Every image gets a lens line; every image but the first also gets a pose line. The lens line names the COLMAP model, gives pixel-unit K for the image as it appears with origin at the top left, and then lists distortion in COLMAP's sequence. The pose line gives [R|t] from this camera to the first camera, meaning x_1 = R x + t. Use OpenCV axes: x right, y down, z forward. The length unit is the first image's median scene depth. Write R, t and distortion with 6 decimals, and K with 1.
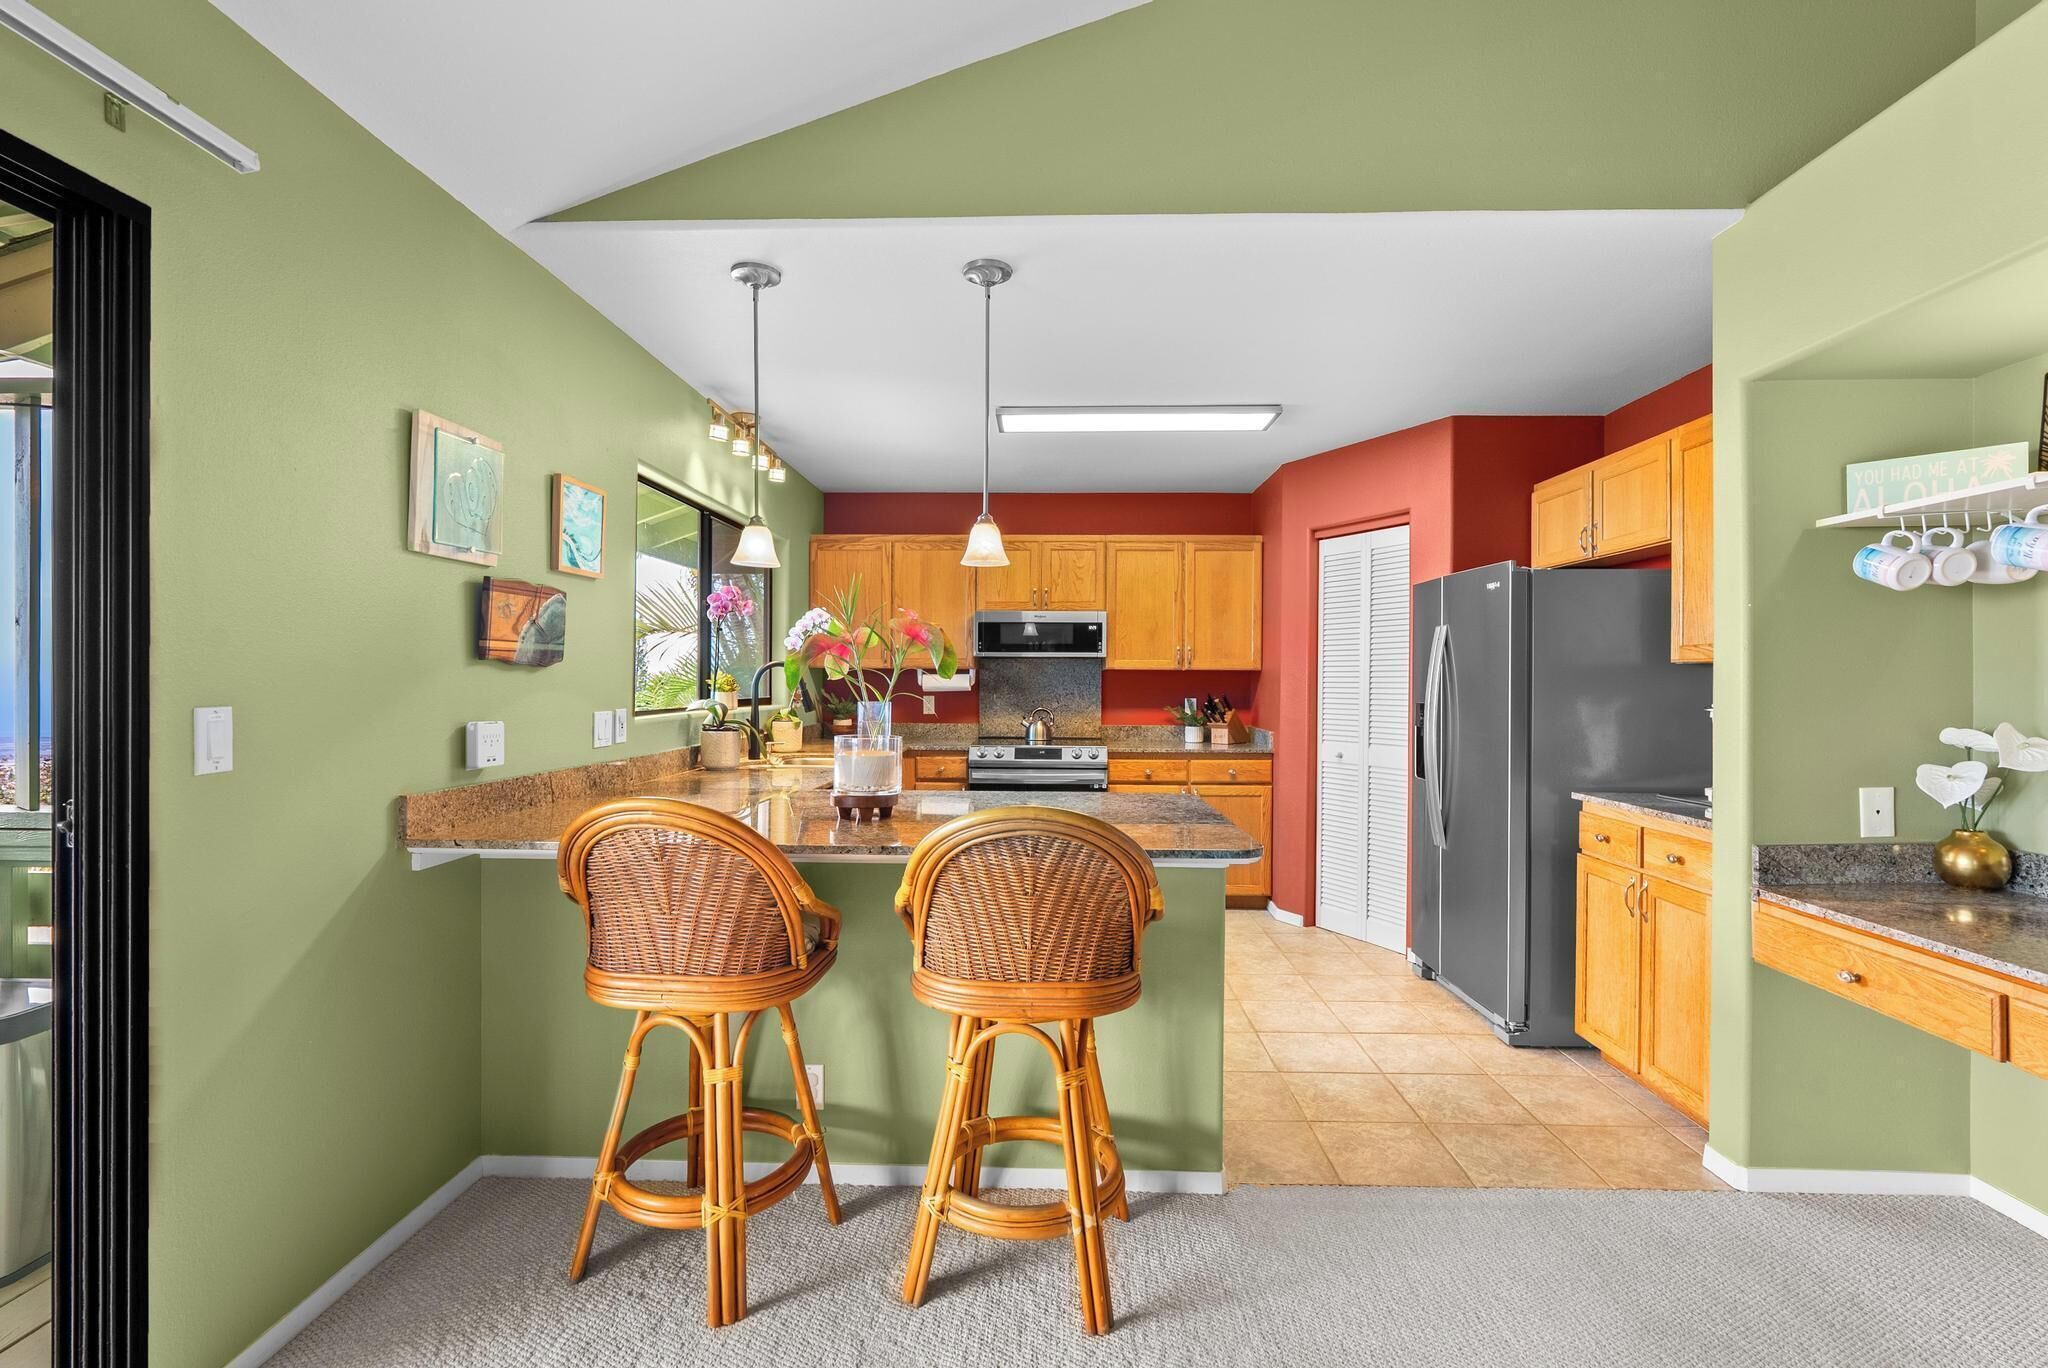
lens RADIAL K [[1016.7, 0, 1020.7], [0, 1016.7, 683.8], [0, 0, 1]] dist [0.000445, 0.000015]
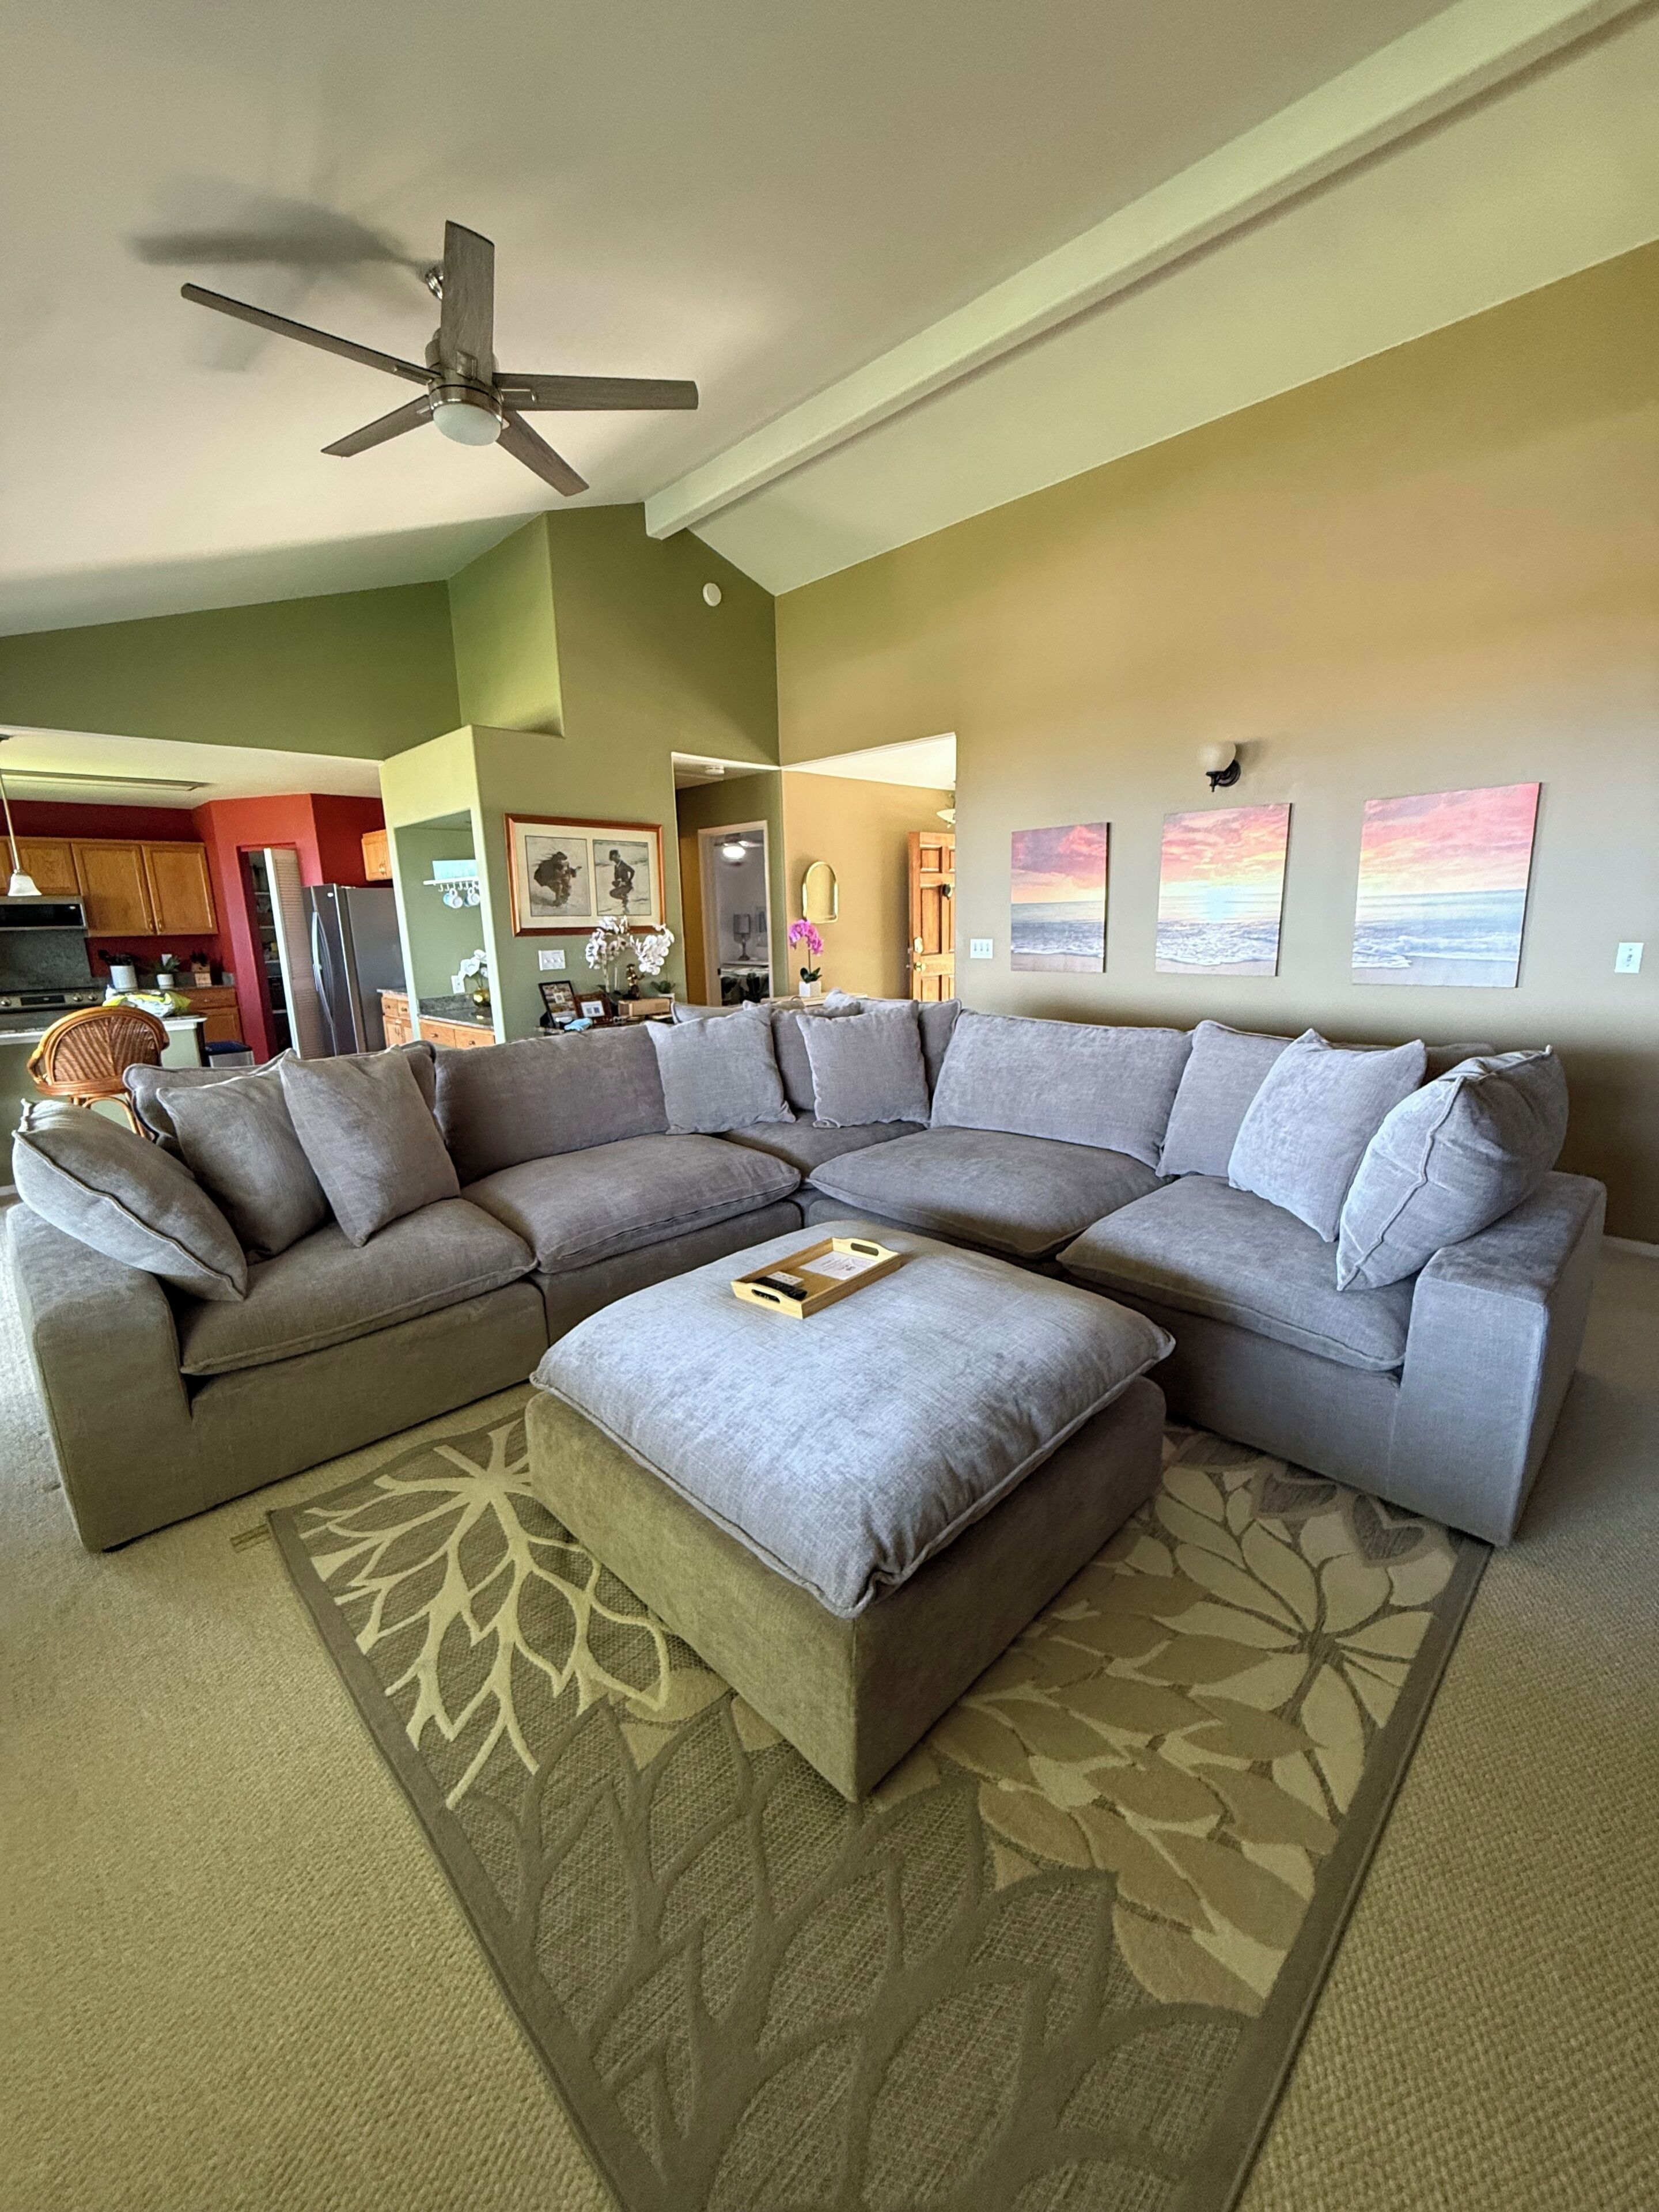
lens RADIAL K [[886.1, 0, 830.9], [0, 886.1, 1111.5], [0, 0, 1]] dist [0.002286, 0.000184]
pose [[0.689858, -0.177338, 0.701888, -0.143485], [0.028608, 0.975454, 0.218339, -0.023053], [-0.723379, -0.130543, 0.677998, -0.769264]]
